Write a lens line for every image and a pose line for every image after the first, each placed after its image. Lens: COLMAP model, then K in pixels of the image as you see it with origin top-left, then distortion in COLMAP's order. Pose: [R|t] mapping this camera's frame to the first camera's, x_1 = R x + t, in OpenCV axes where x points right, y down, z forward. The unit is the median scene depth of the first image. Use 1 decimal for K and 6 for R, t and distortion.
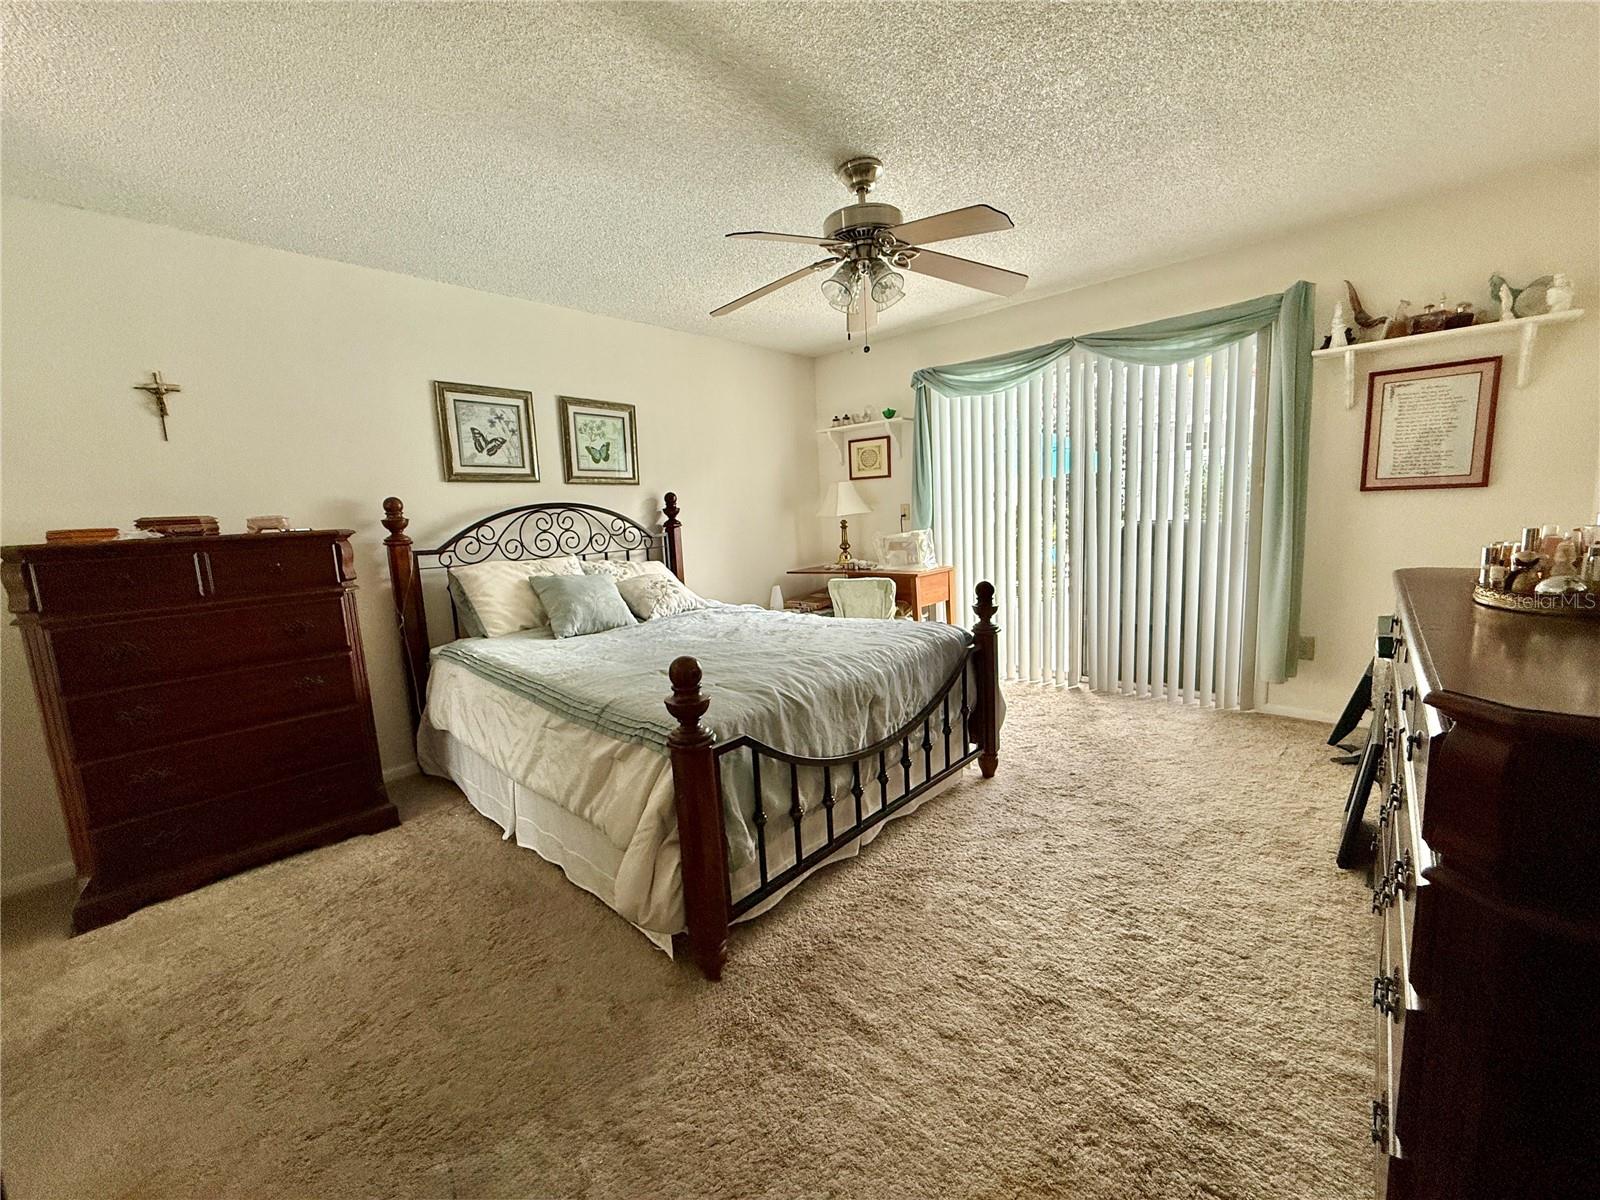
lens RADIAL K [[639.5, 0, 797.8], [0, 639.5, 603.6], [0, 0, 1]] dist [0.001399, -0.000660]
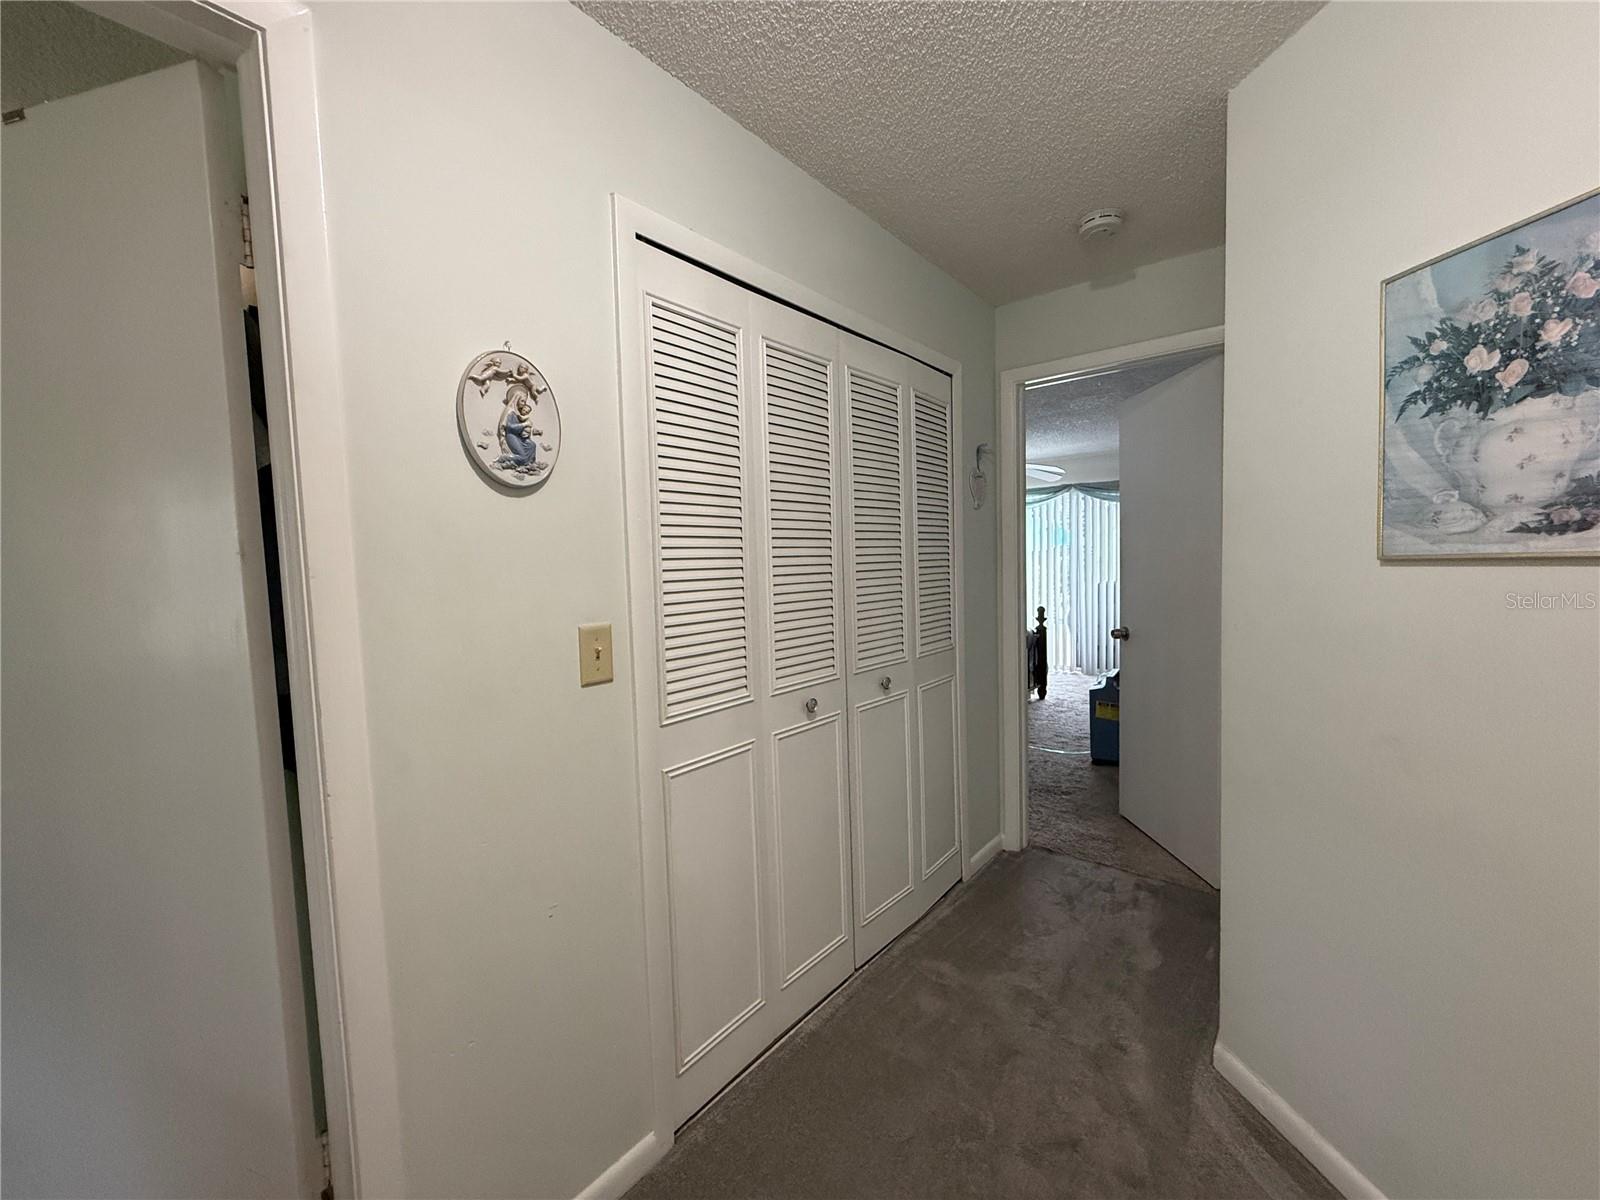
lens RADIAL K [[639.5, 0, 805.0], [0, 639.5, 602.7], [0, 0, 1]] dist [0.001399, -0.000660]
pose [[0.997981, 0.014808, 0.061758, -0.647849], [-0.010117, 0.997088, -0.075585, 0.126319], [-0.062697, 0.074807, 0.995225, -1.128235]]
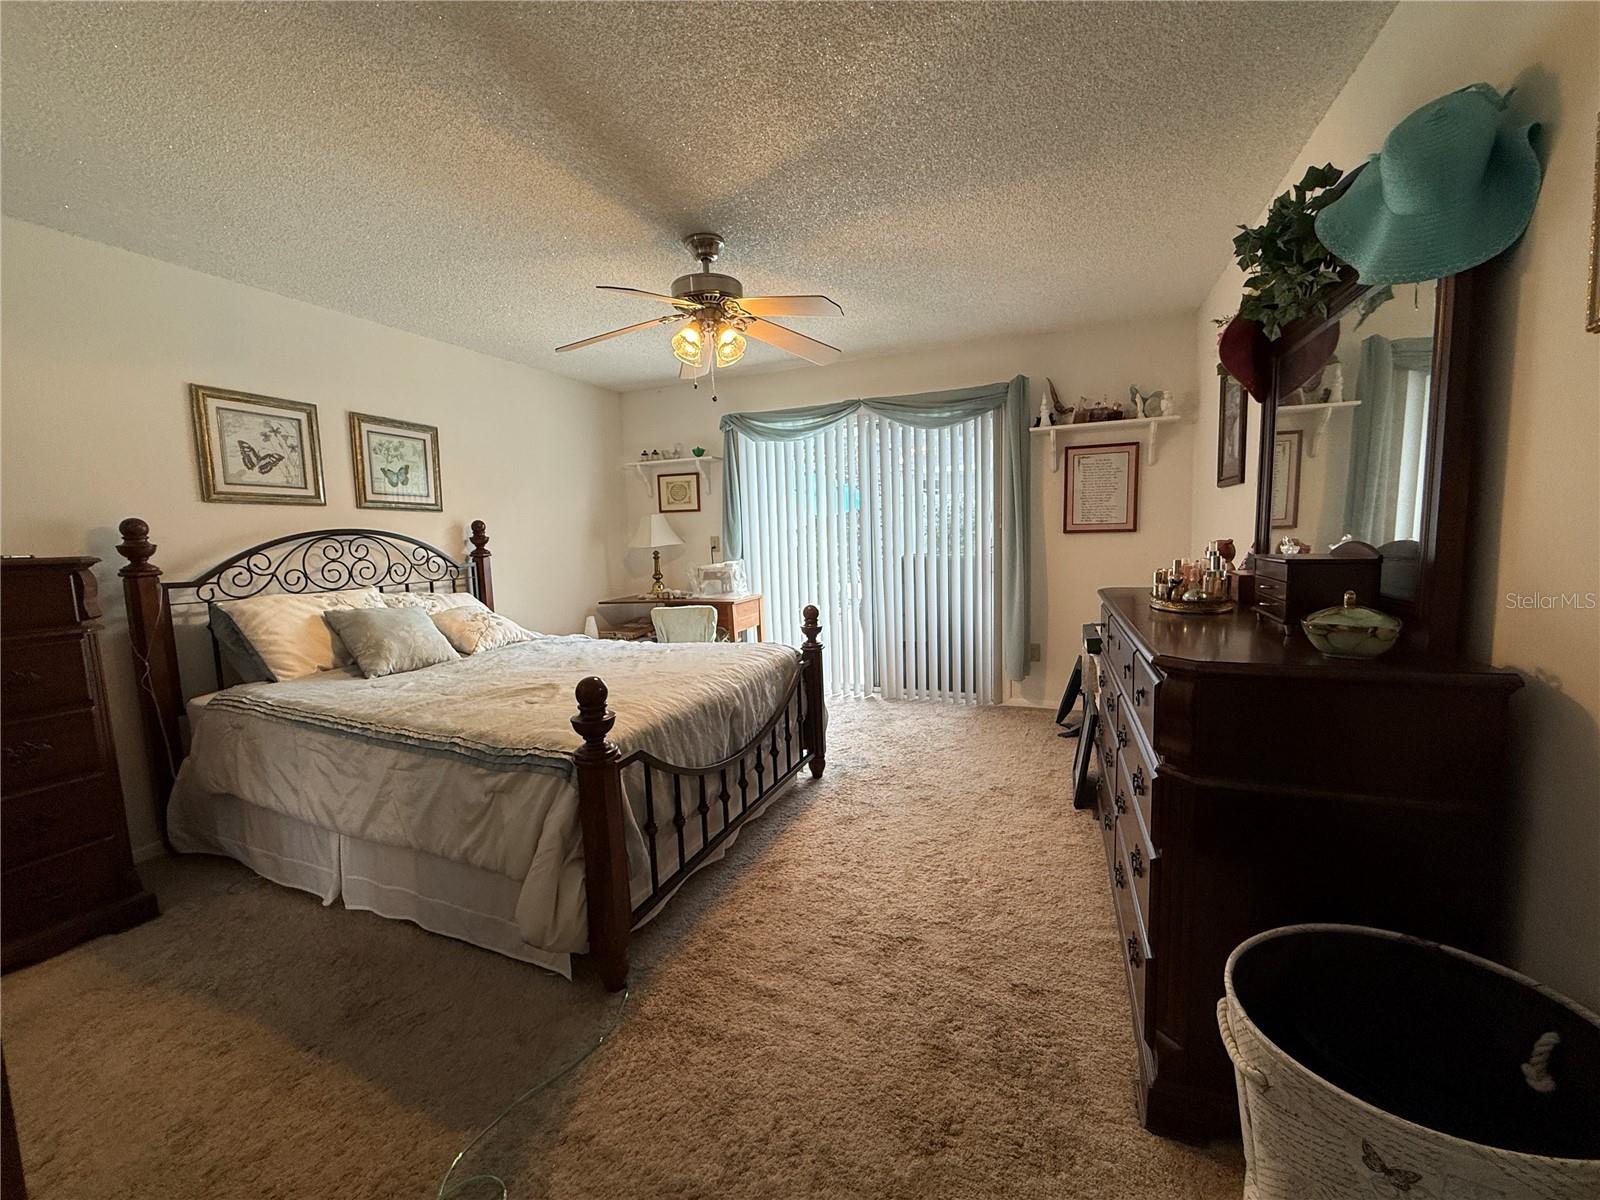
lens RADIAL K [[639.5, 0, 796.2], [0, 639.5, 604.9], [0, 0, 1]] dist [0.001399, -0.000660]
pose [[0.938822, -0.020047, 0.343820, -0.126448], [0.036168, 0.998523, -0.040540, 0.010401], [-0.342499, 0.050496, 0.938160, -0.068835]]
